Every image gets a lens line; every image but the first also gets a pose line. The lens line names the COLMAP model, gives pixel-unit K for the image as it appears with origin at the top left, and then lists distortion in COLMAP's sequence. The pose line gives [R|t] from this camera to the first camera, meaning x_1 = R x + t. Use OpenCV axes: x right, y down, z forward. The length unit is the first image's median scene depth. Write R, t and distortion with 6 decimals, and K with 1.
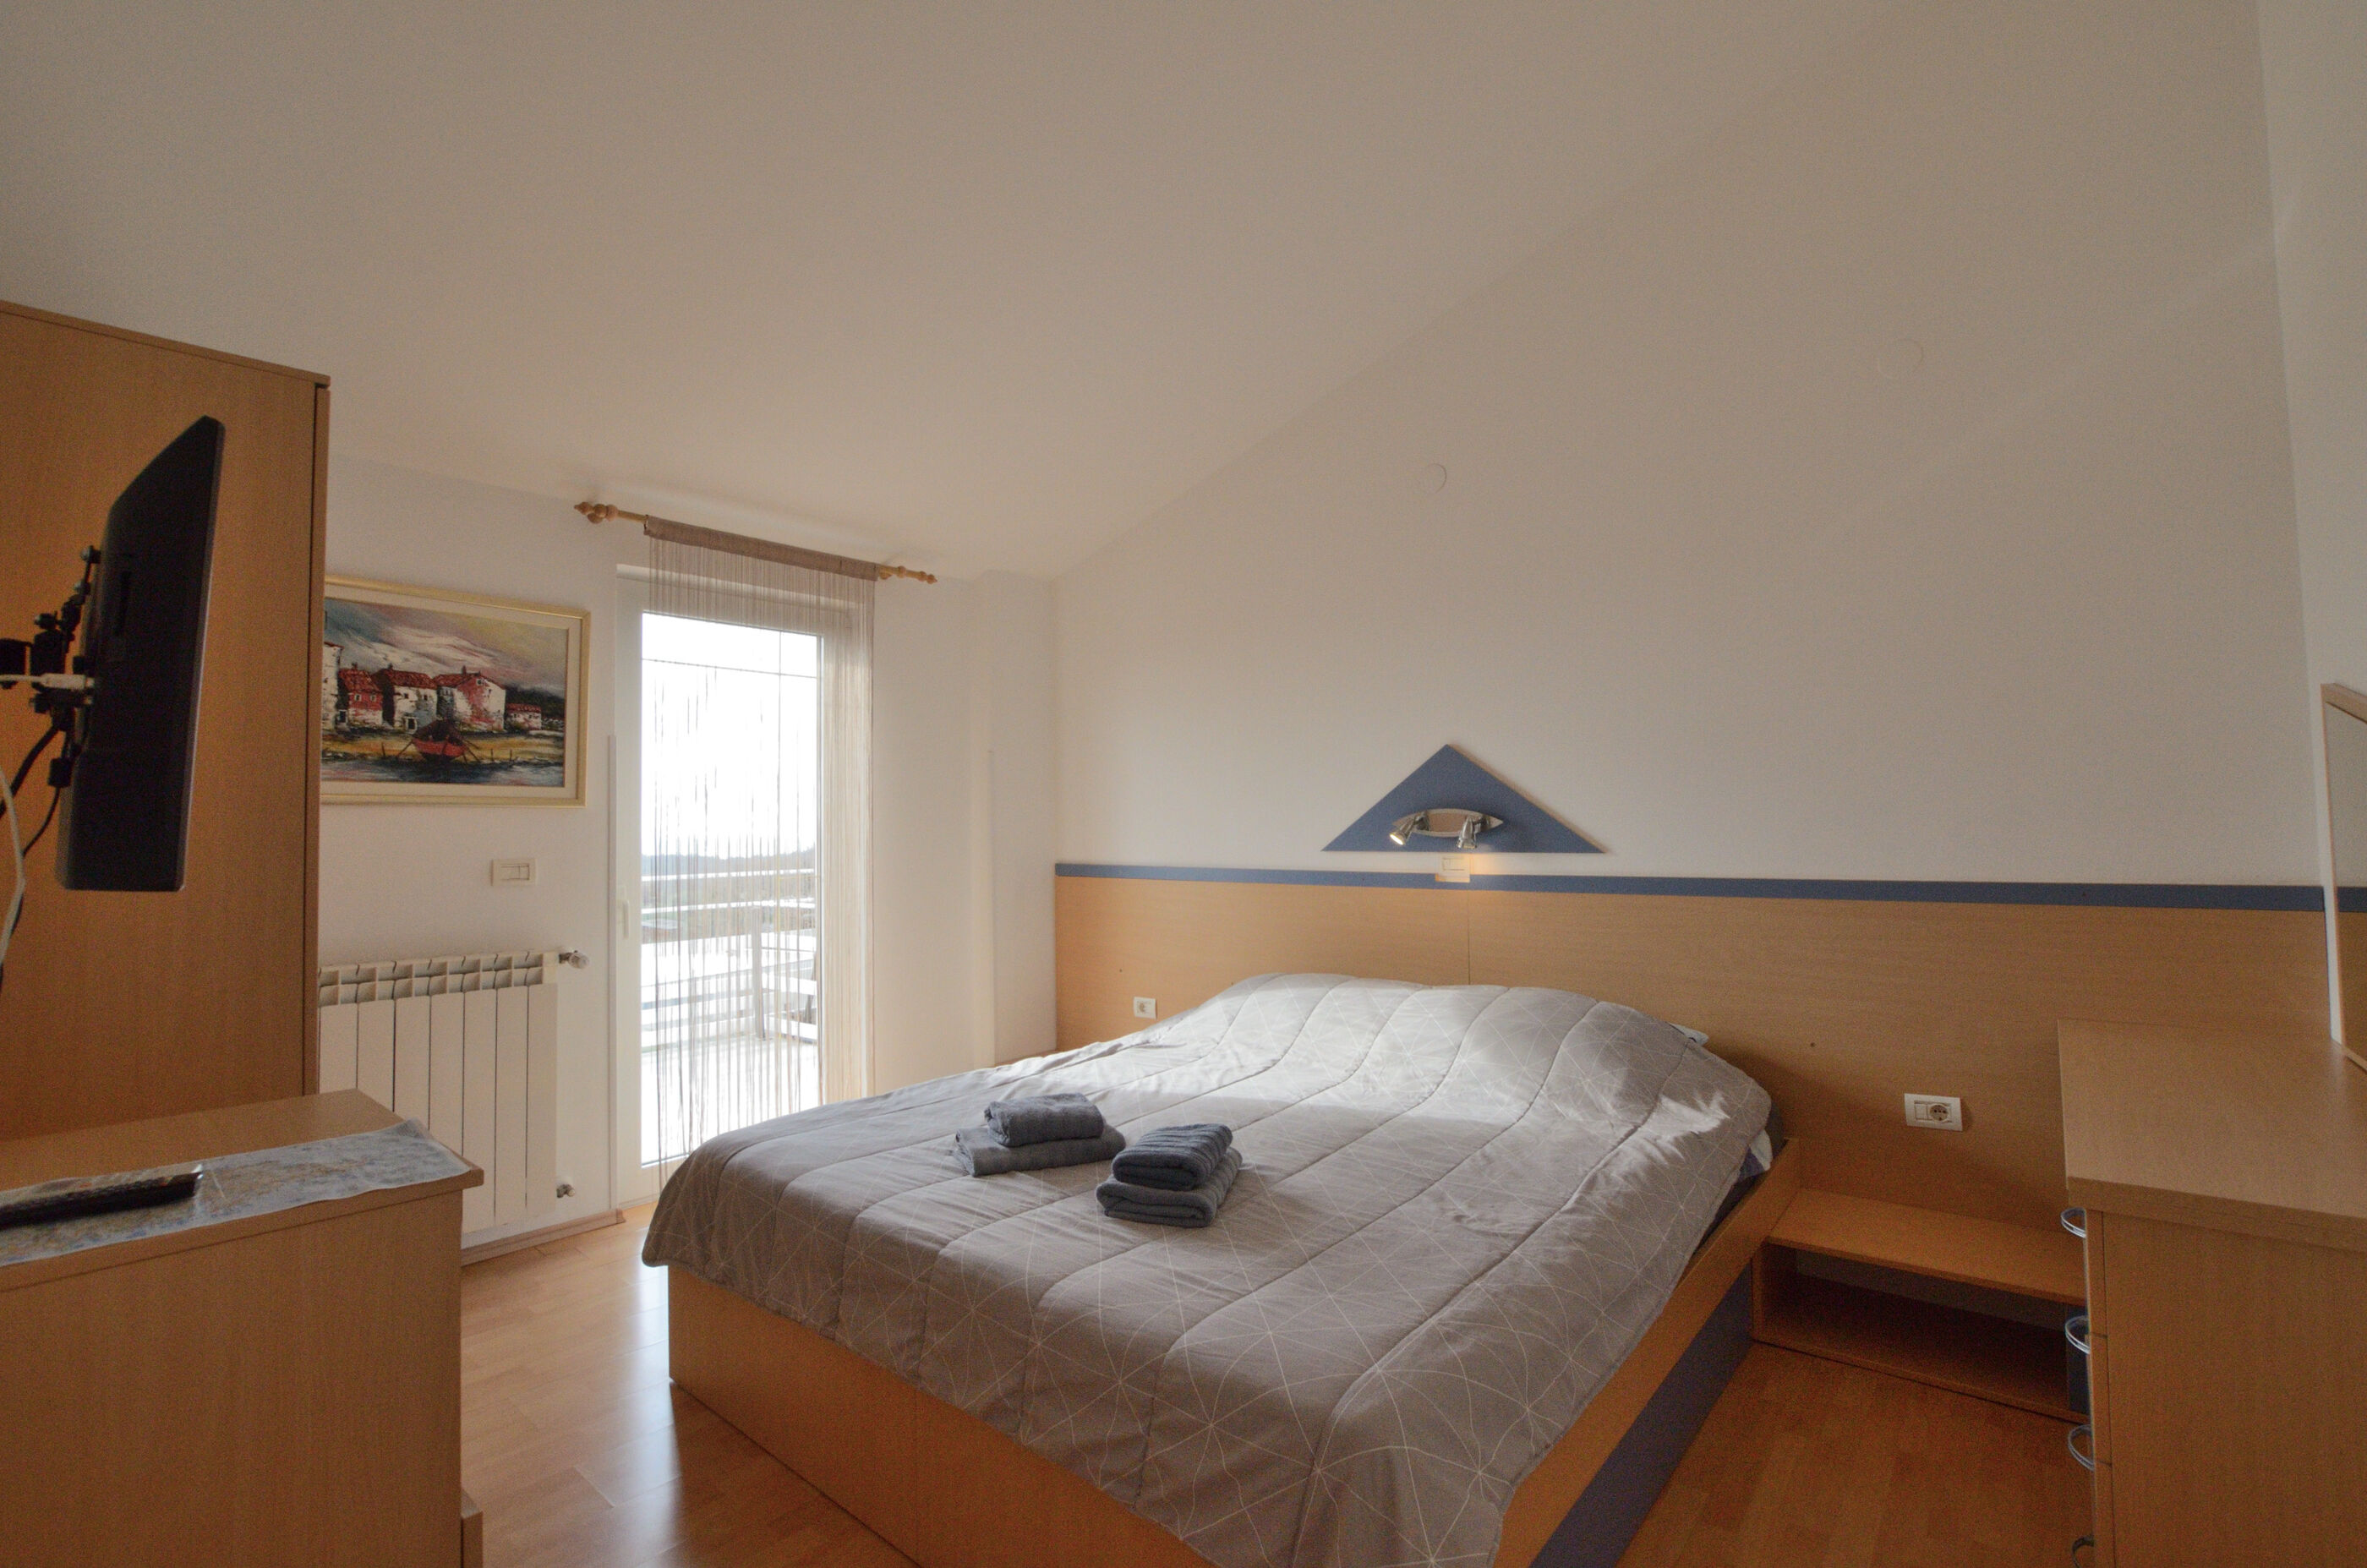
lens RADIAL K [[1047.9, 0, 1207.5], [0, 1047.9, 774.3], [0, 0, 1]] dist [-0.035984, 0.007148]
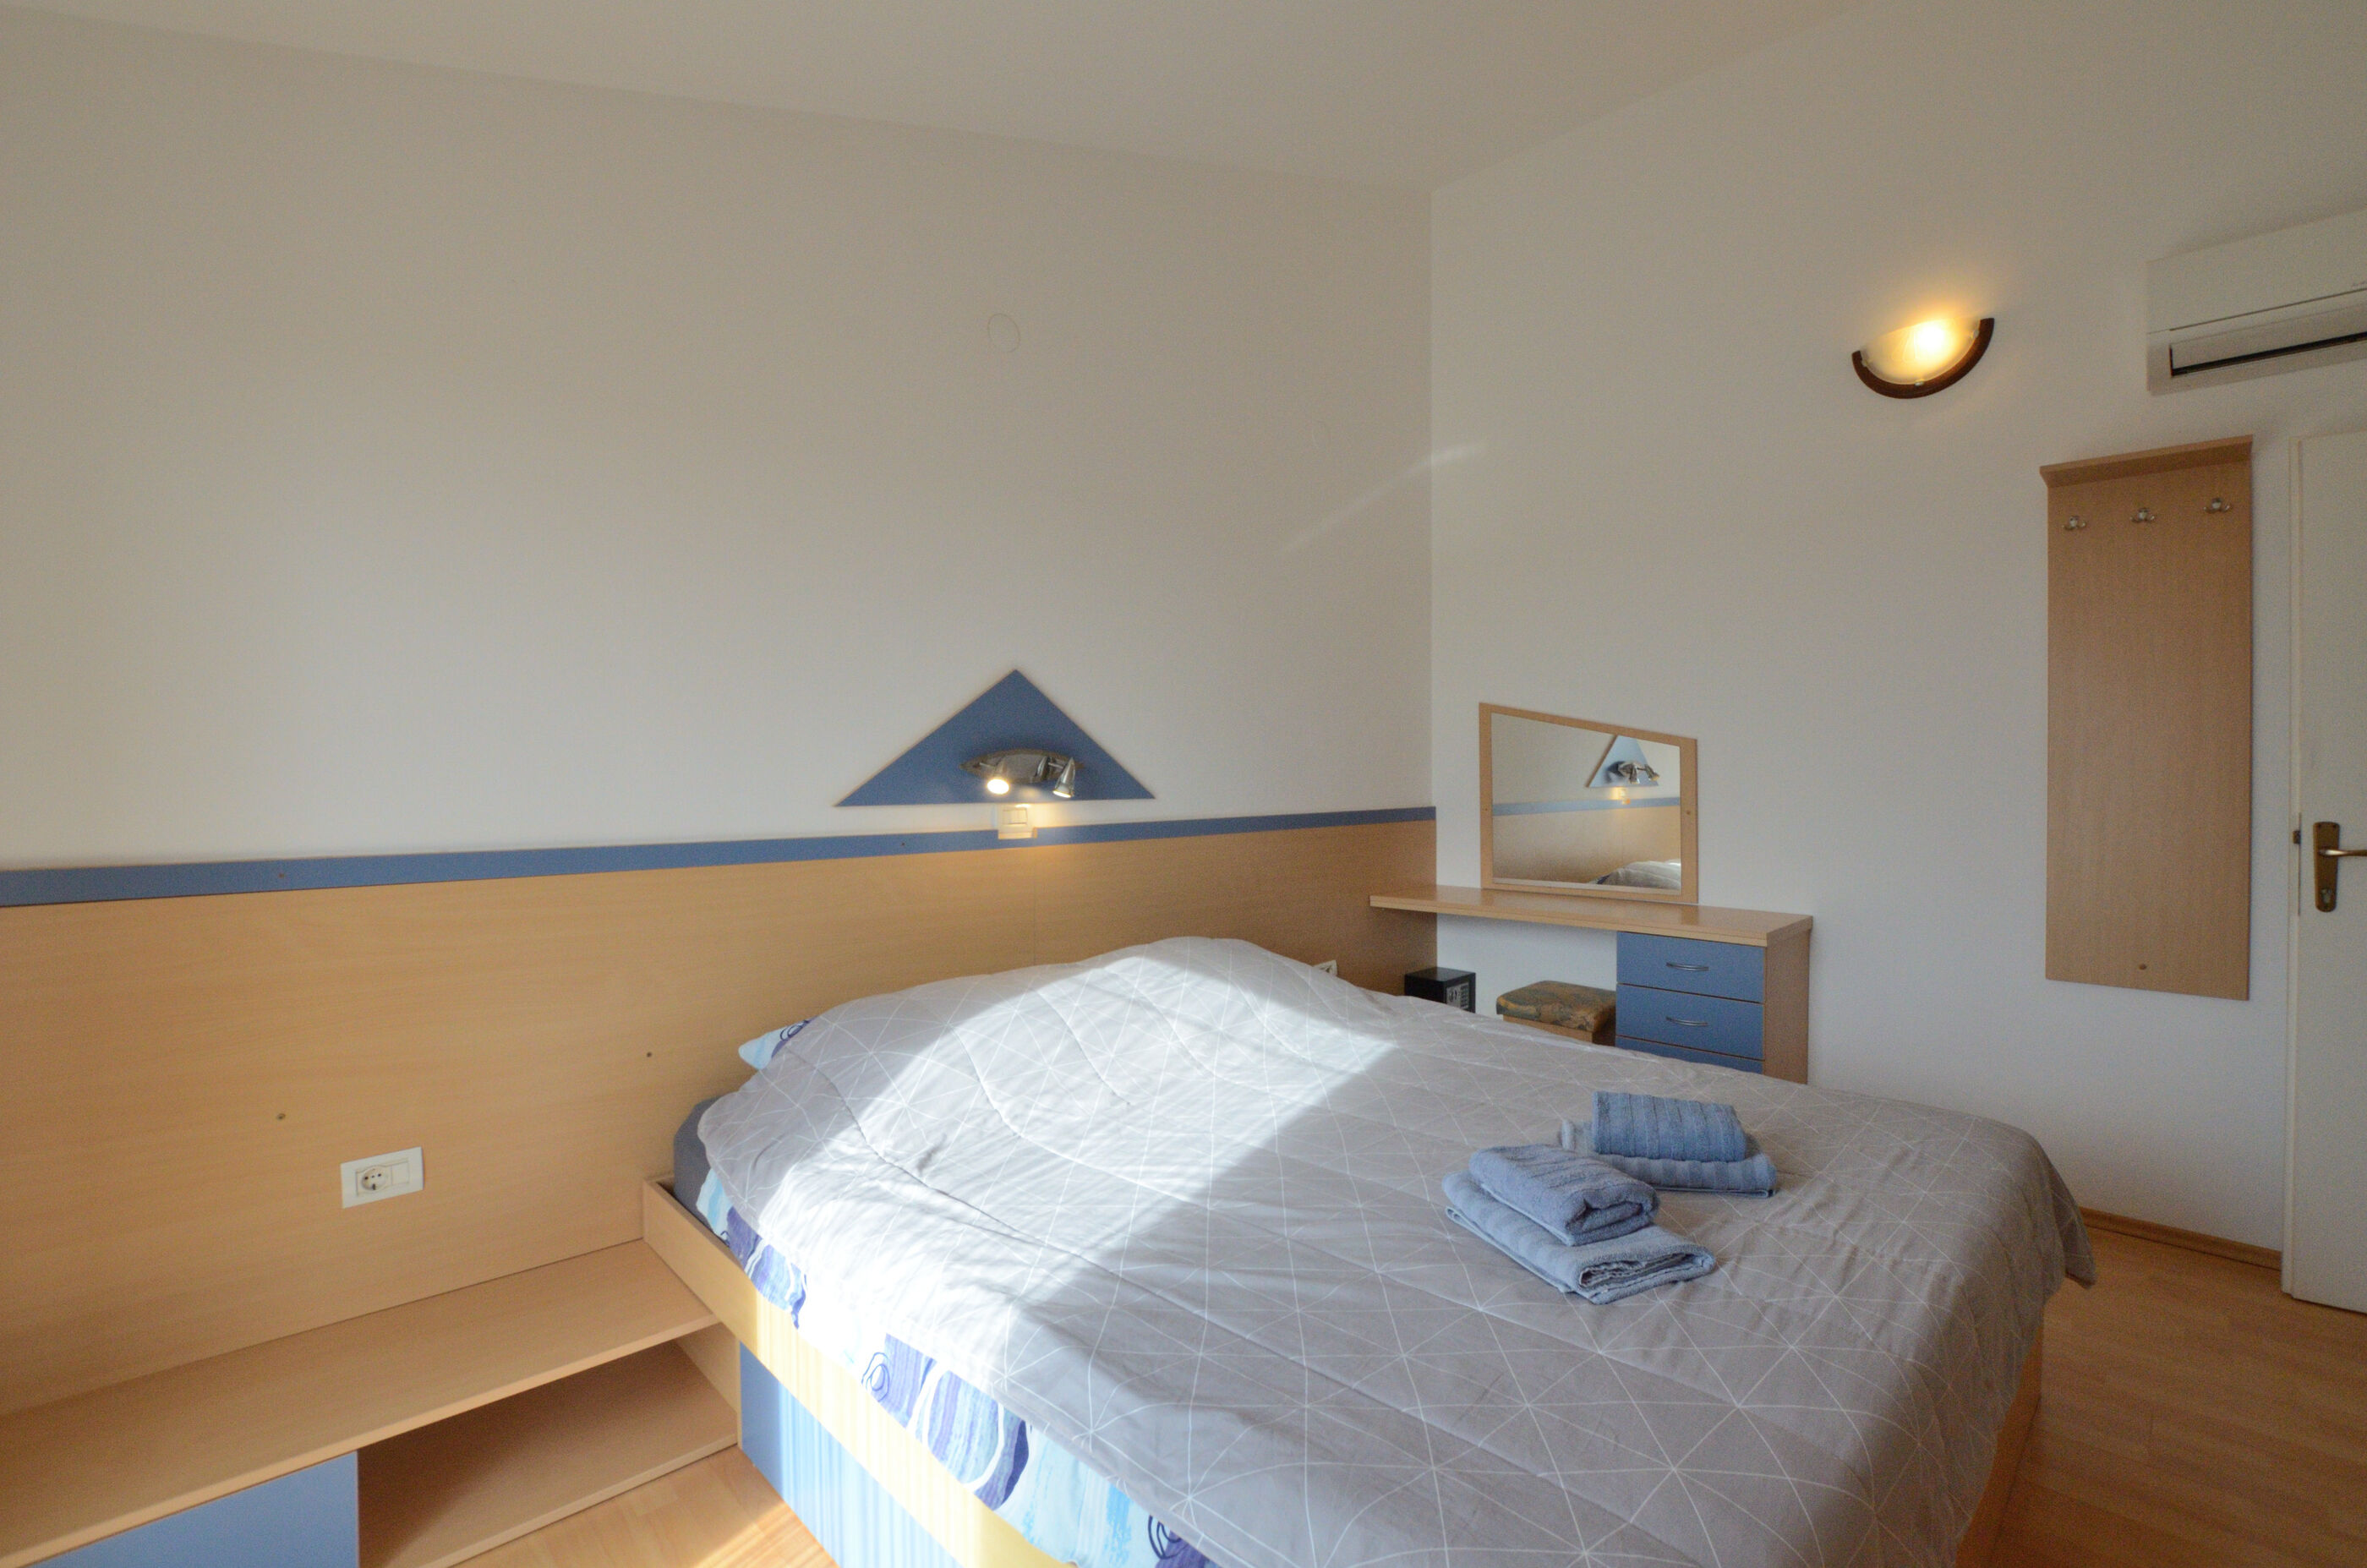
lens RADIAL K [[1045.9, 0, 1205.8], [0, 1045.9, 773.0], [0, 0, 1]] dist [-0.036272, 0.007393]
pose [[0.098490, 0.009735, 0.995090, -0.647996], [-0.047930, 0.998838, -0.005027, 0.056300], [-0.993983, -0.047200, 0.098842, 0.889990]]
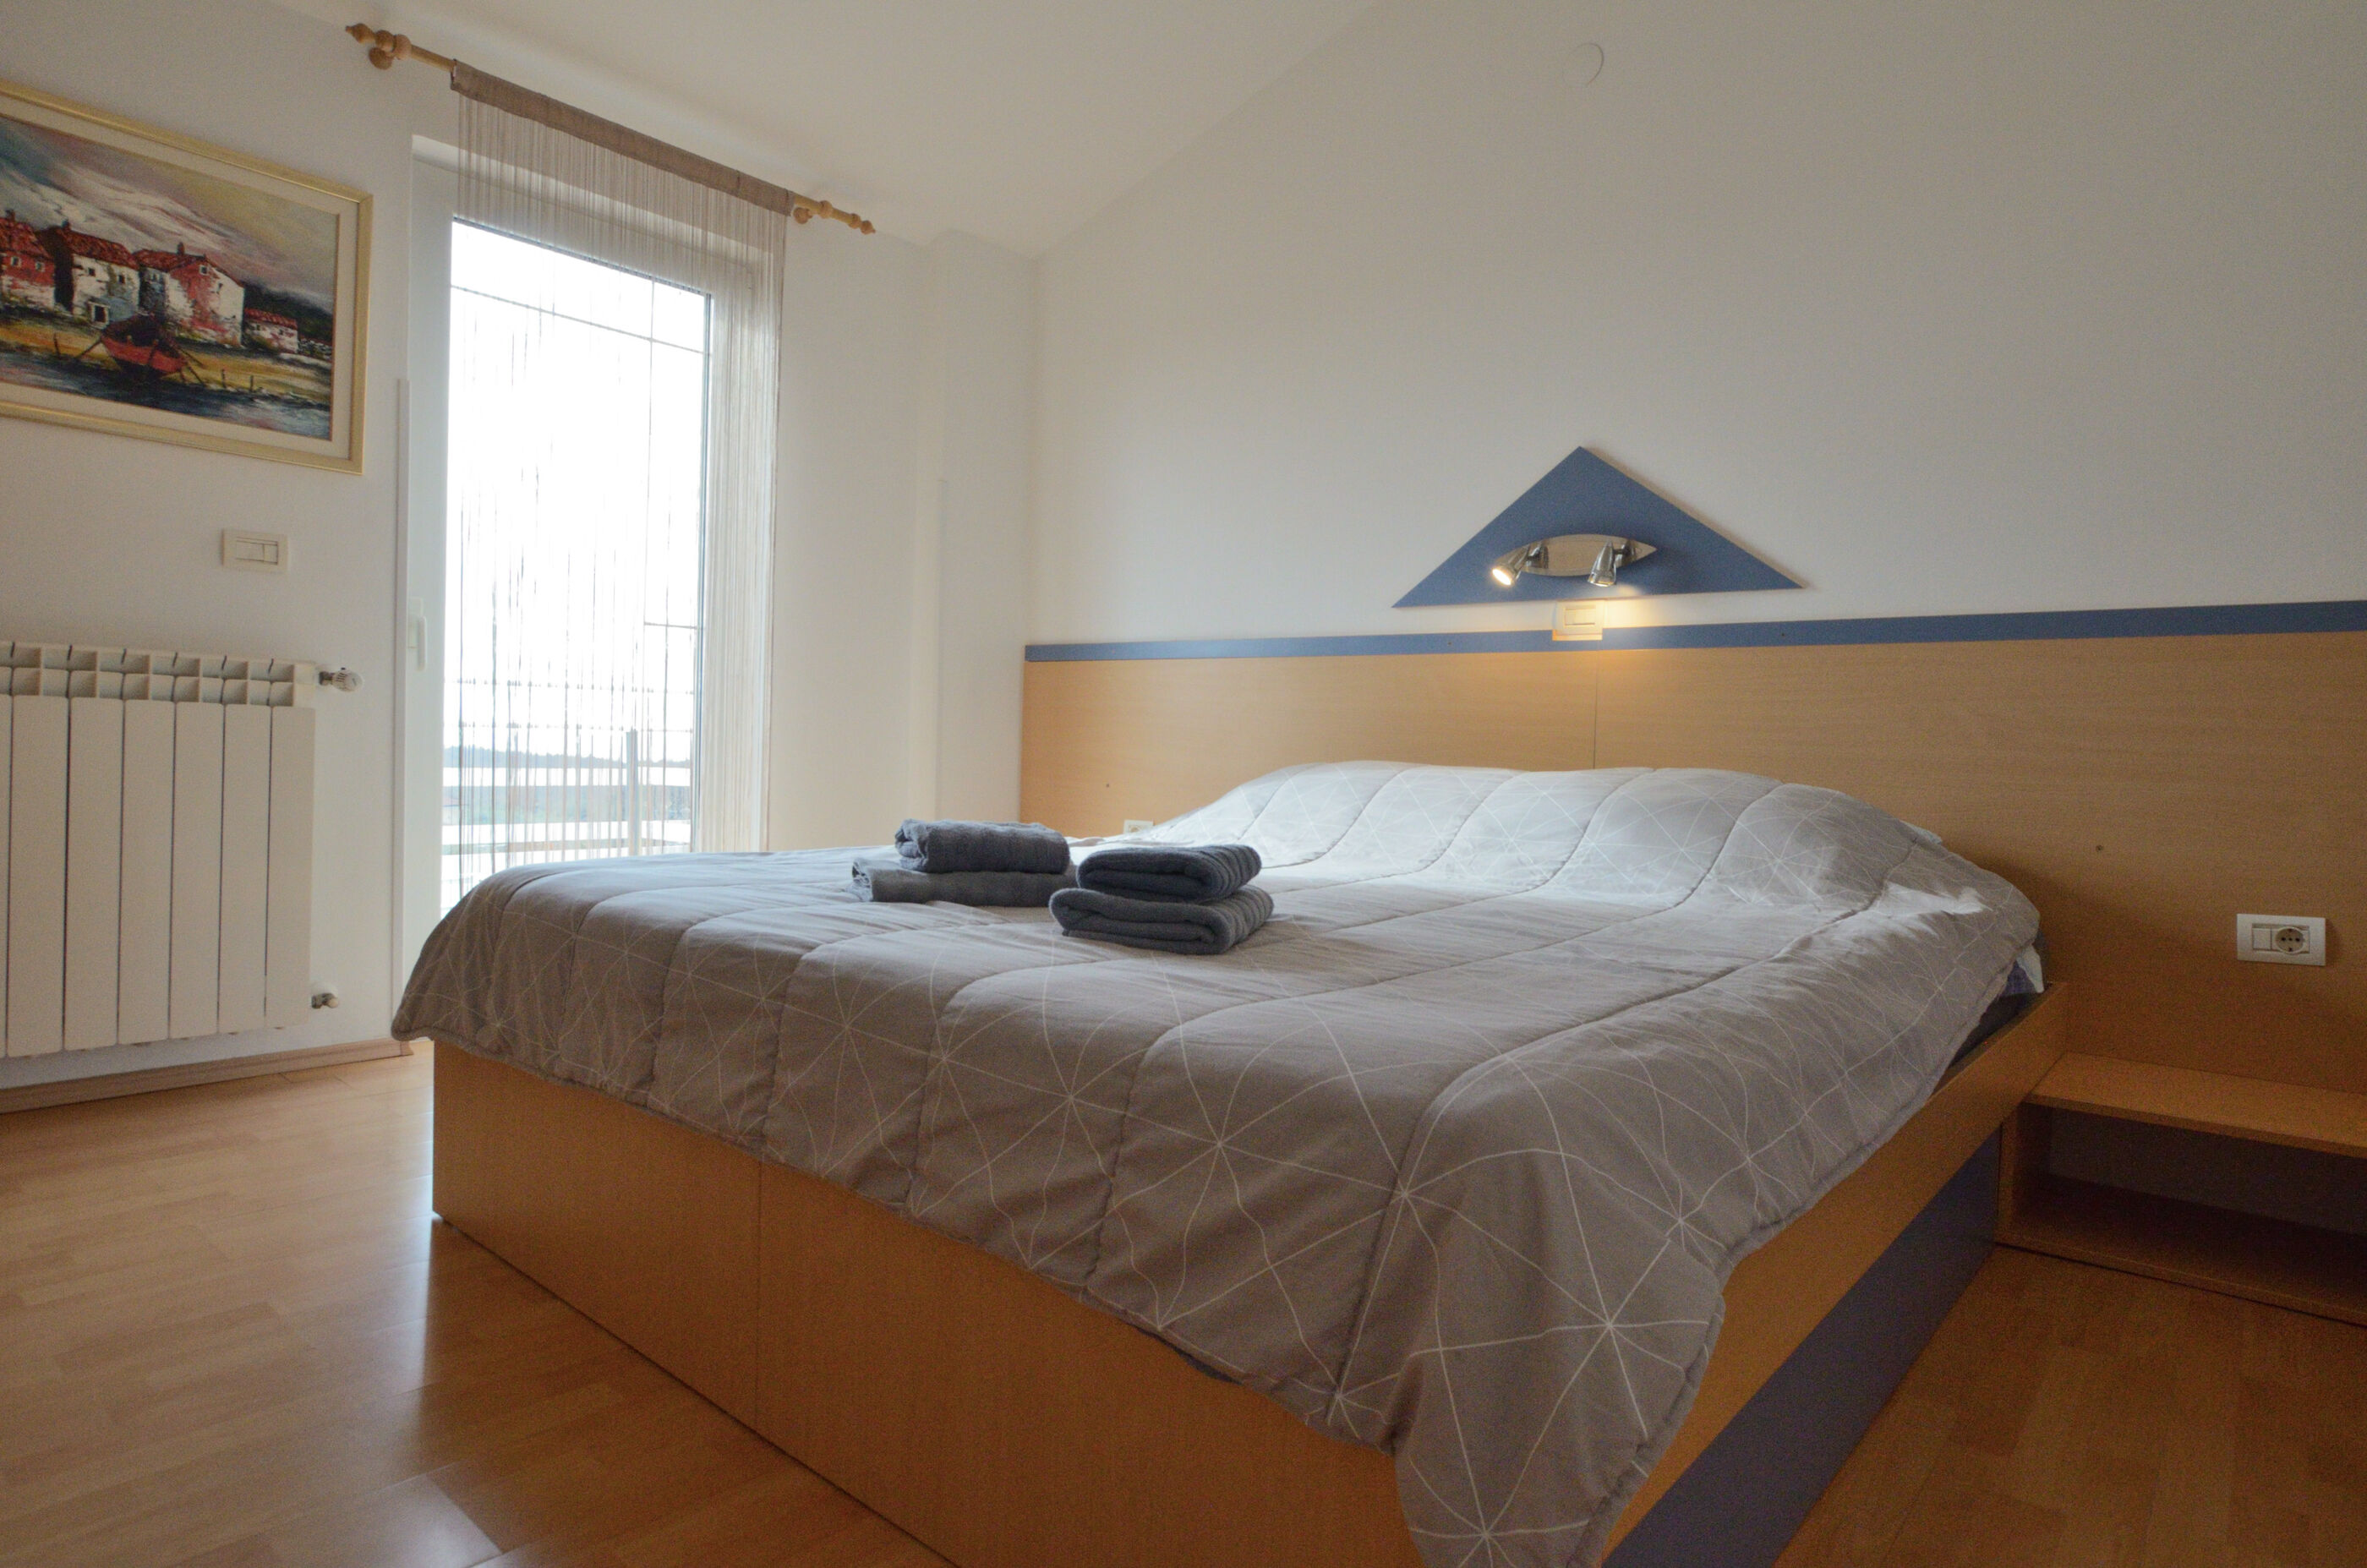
lens RADIAL K [[1305.0, 0, 1211.3], [0, 1305.0, 771.3], [0, 0, 1]] dist [-0.018472, 0.003404]
pose [[0.998891, 0.045876, -0.010596, -0.001254], [-0.045068, 0.996742, 0.066896, 0.164895], [0.013630, -0.066345, 0.997704, 0.120726]]
